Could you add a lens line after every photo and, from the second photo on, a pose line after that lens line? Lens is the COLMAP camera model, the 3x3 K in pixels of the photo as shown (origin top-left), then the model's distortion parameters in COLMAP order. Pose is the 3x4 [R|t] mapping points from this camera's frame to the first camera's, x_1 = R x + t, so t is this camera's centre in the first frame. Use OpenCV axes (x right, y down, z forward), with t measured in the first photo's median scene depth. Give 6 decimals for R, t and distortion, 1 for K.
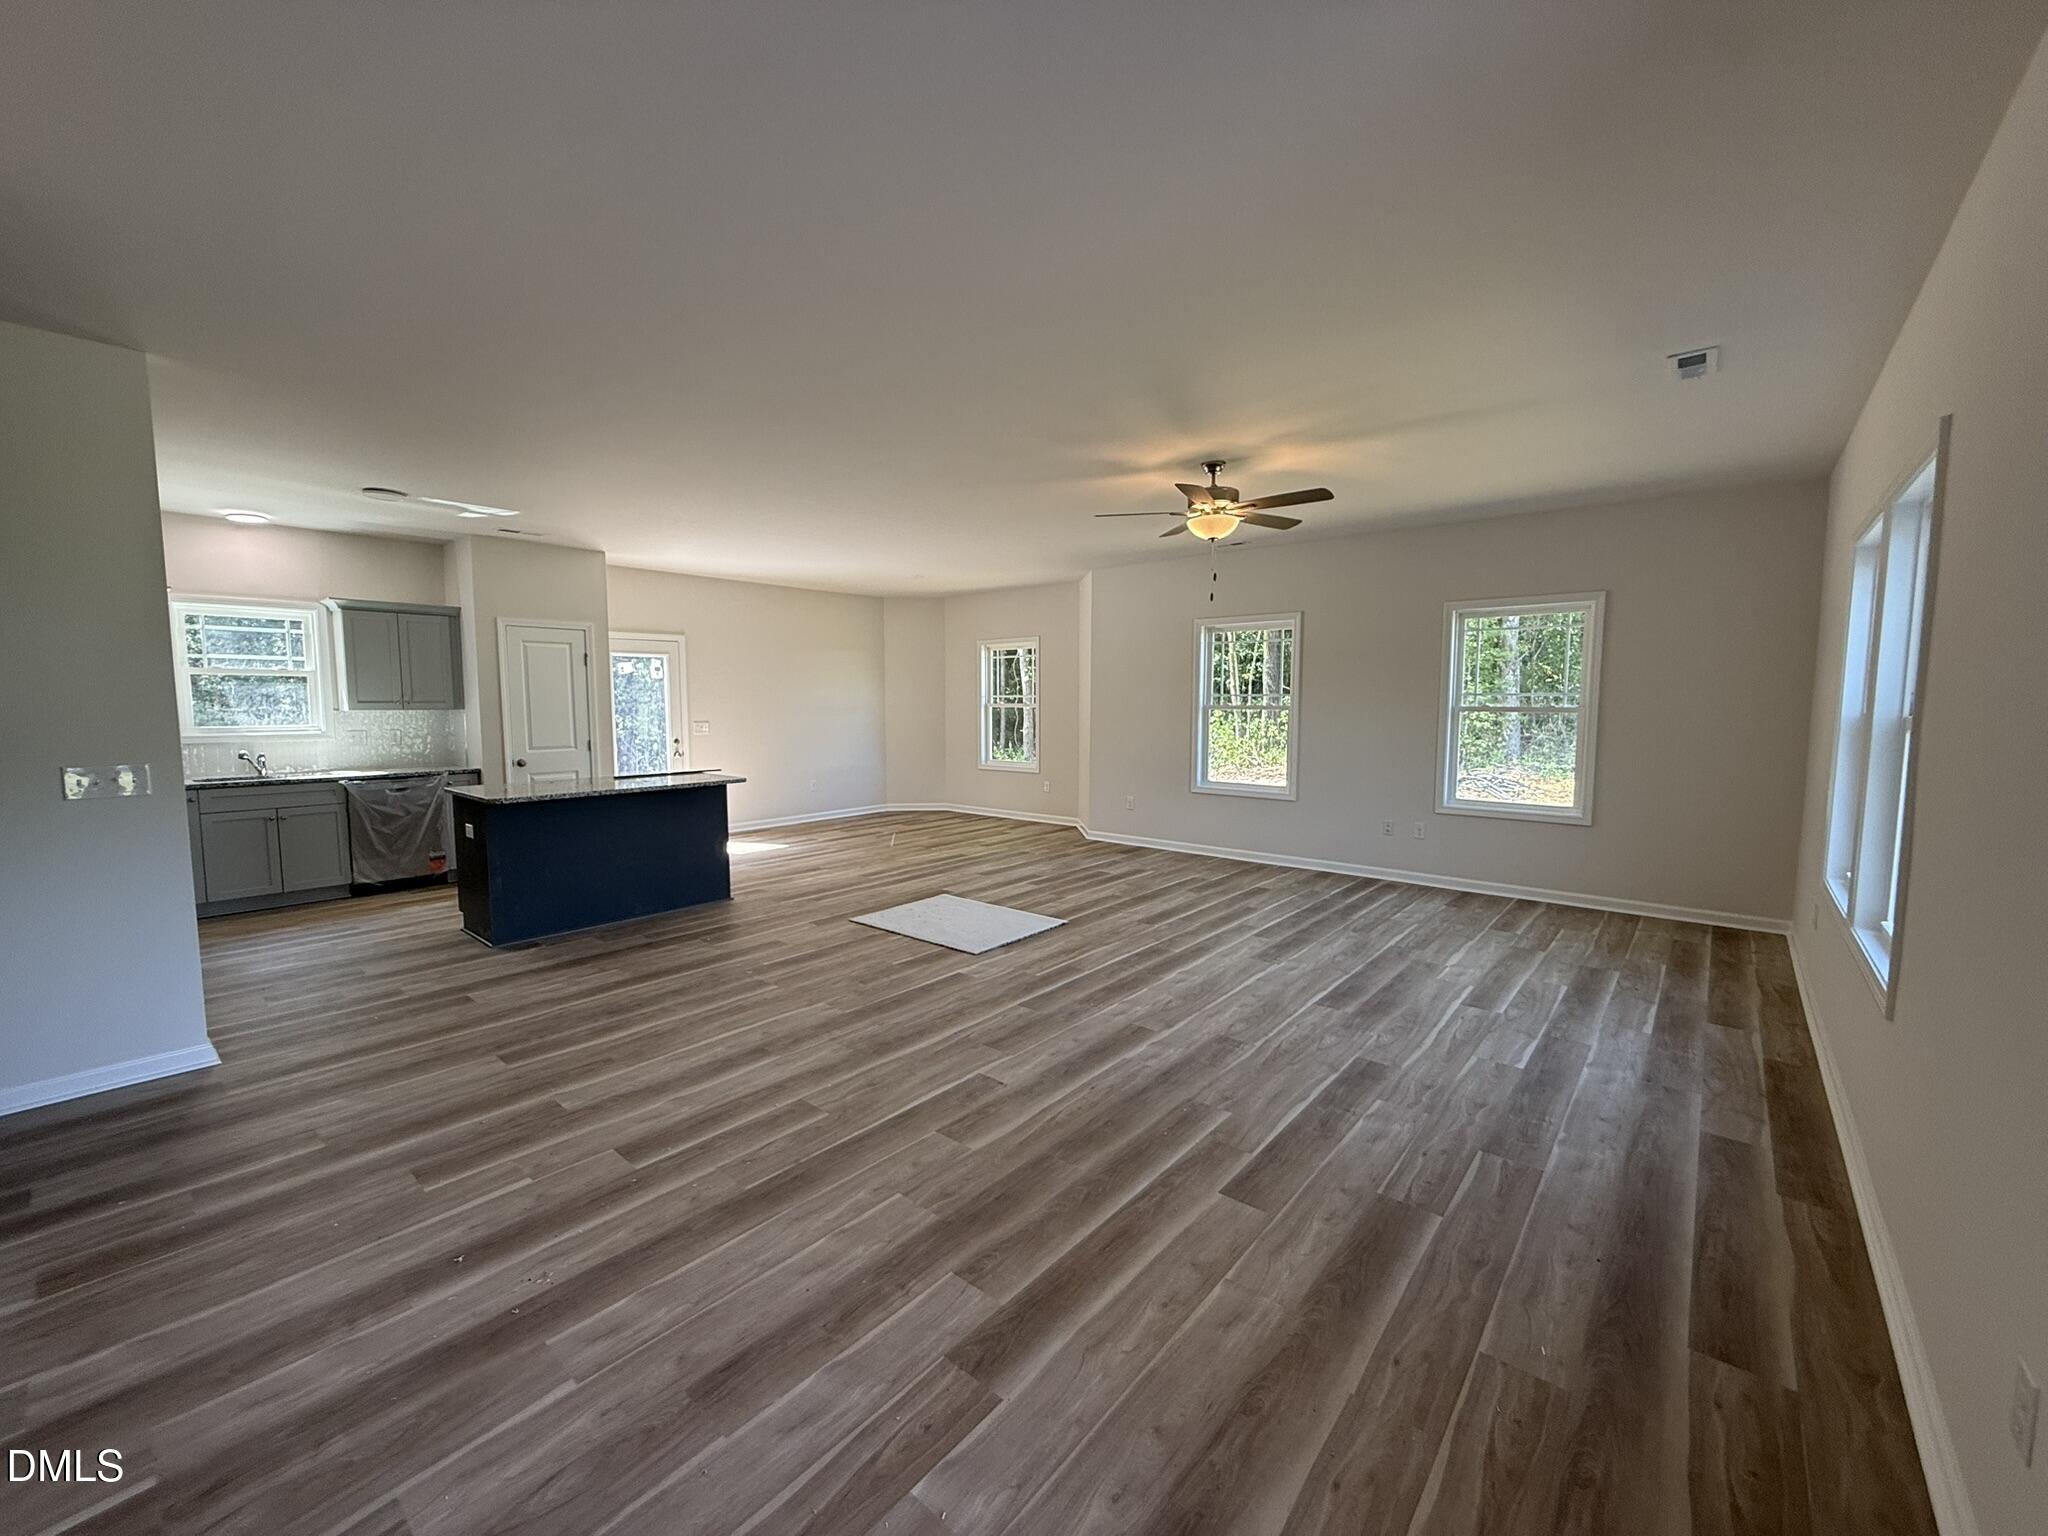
lens RADIAL K [[818.2, 0, 1015.8], [0, 818.2, 773.9], [0, 0, 1]] dist [0.000865, 0.000414]
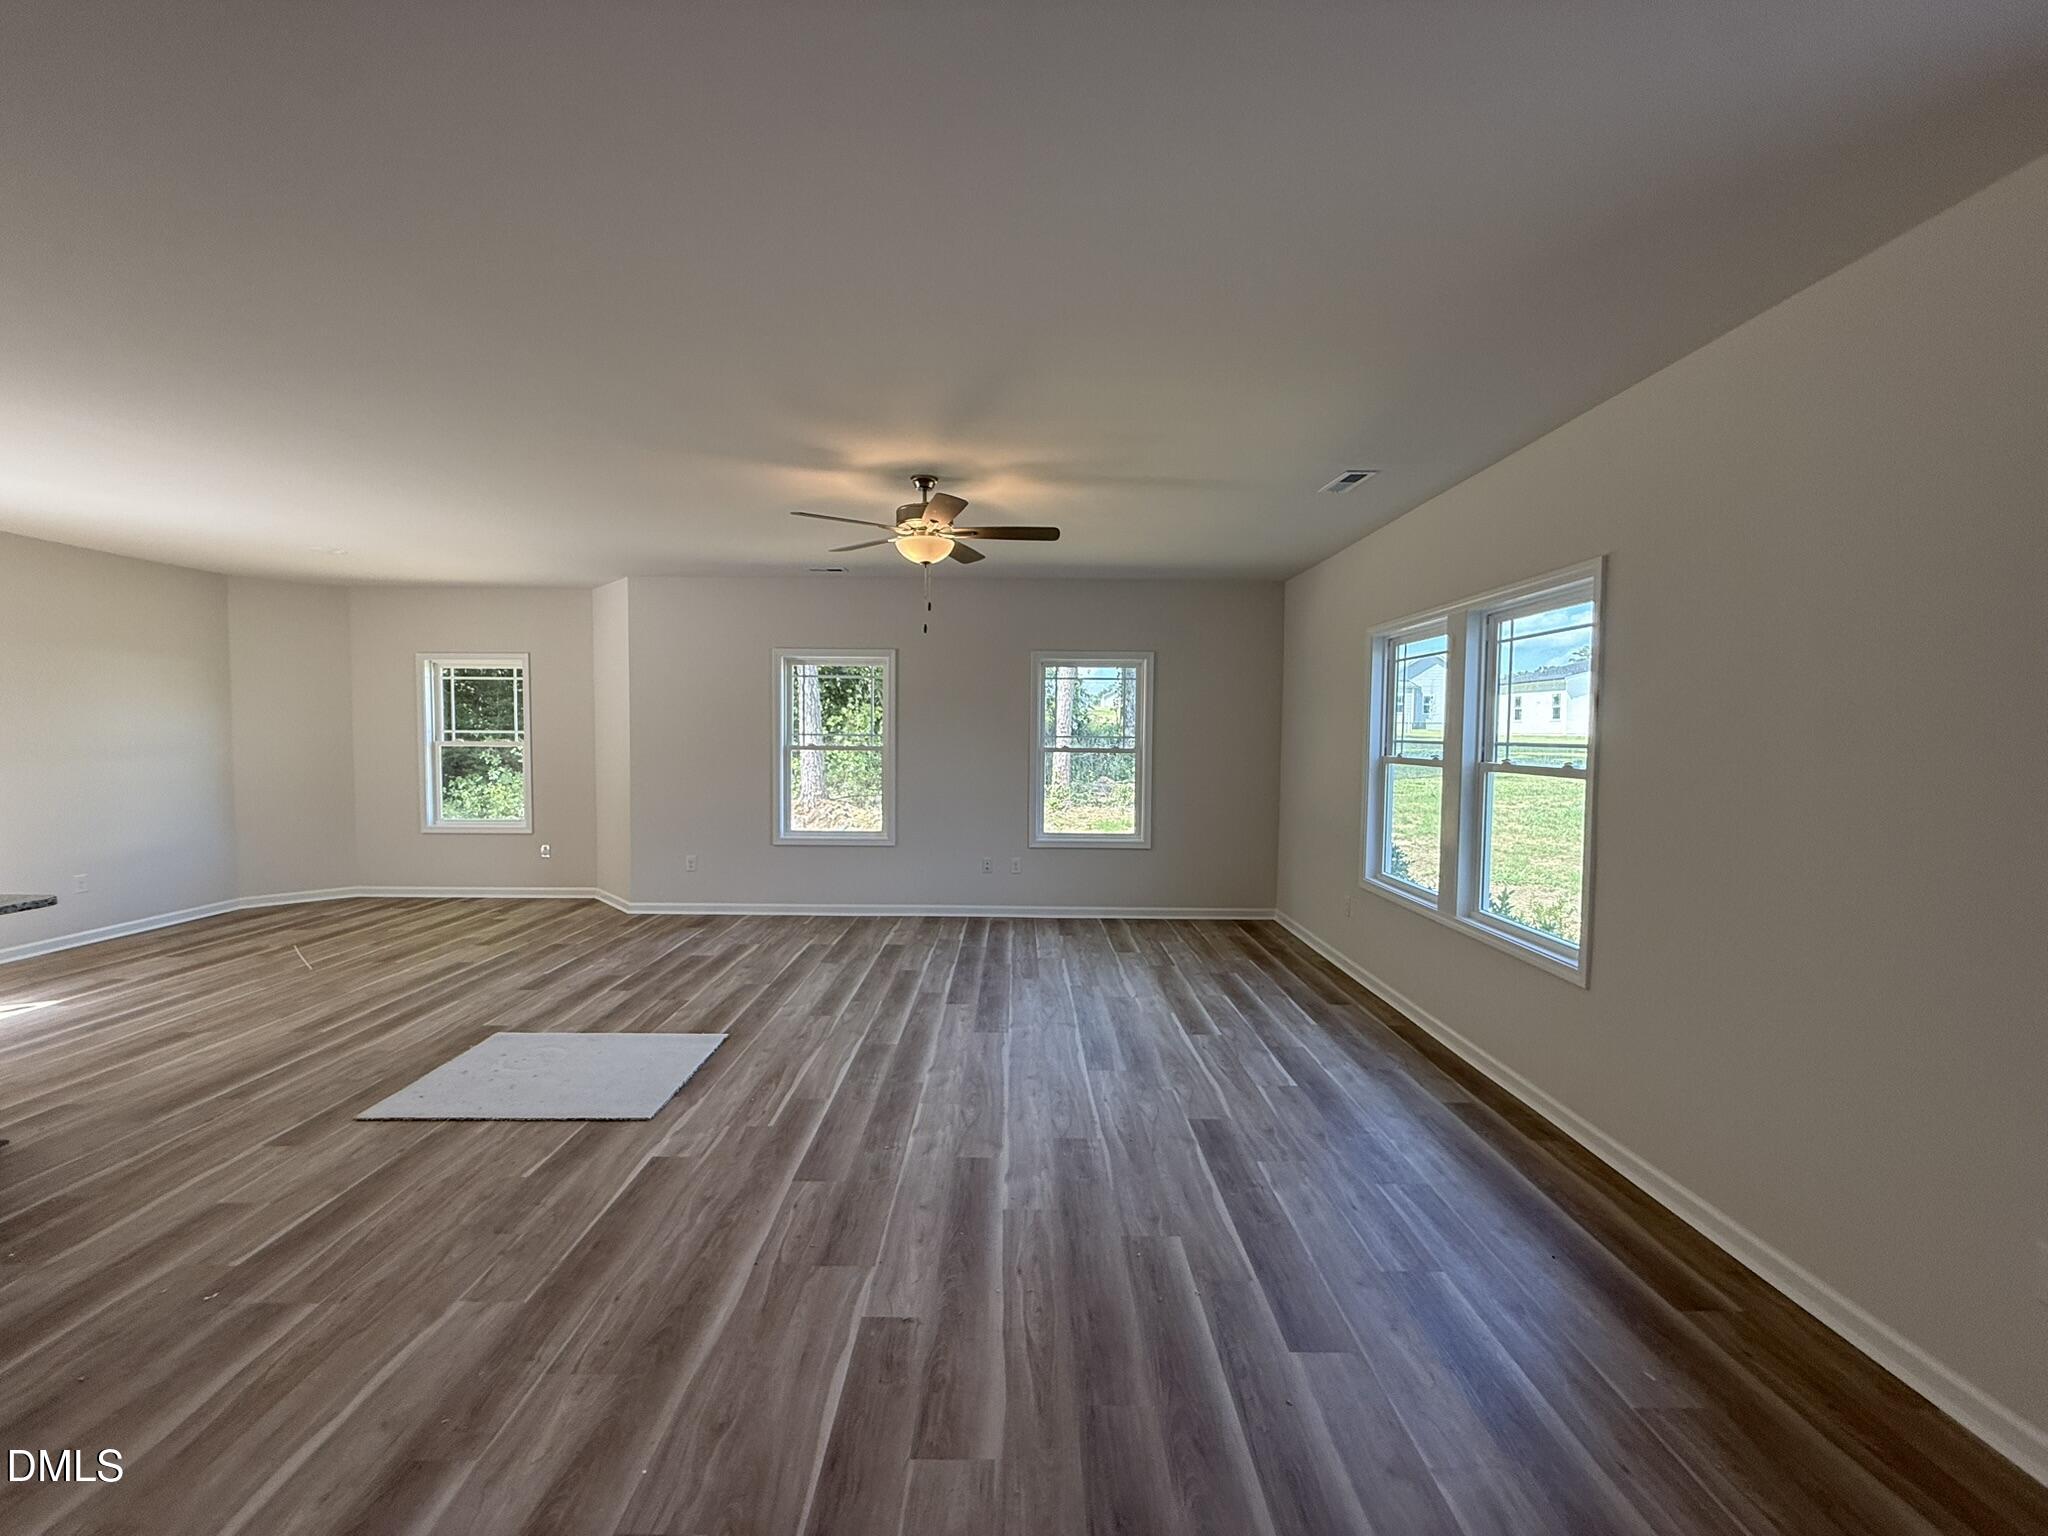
lens RADIAL K [[818.2, 0, 1012.2], [0, 818.2, 770.7], [0, 0, 1]] dist [0.000865, 0.000414]
pose [[0.758294, -0.022845, 0.651512, -0.272251], [0.050893, 0.998410, -0.024225, -0.038836], [-0.649923, 0.051528, 0.758251, 0.290172]]
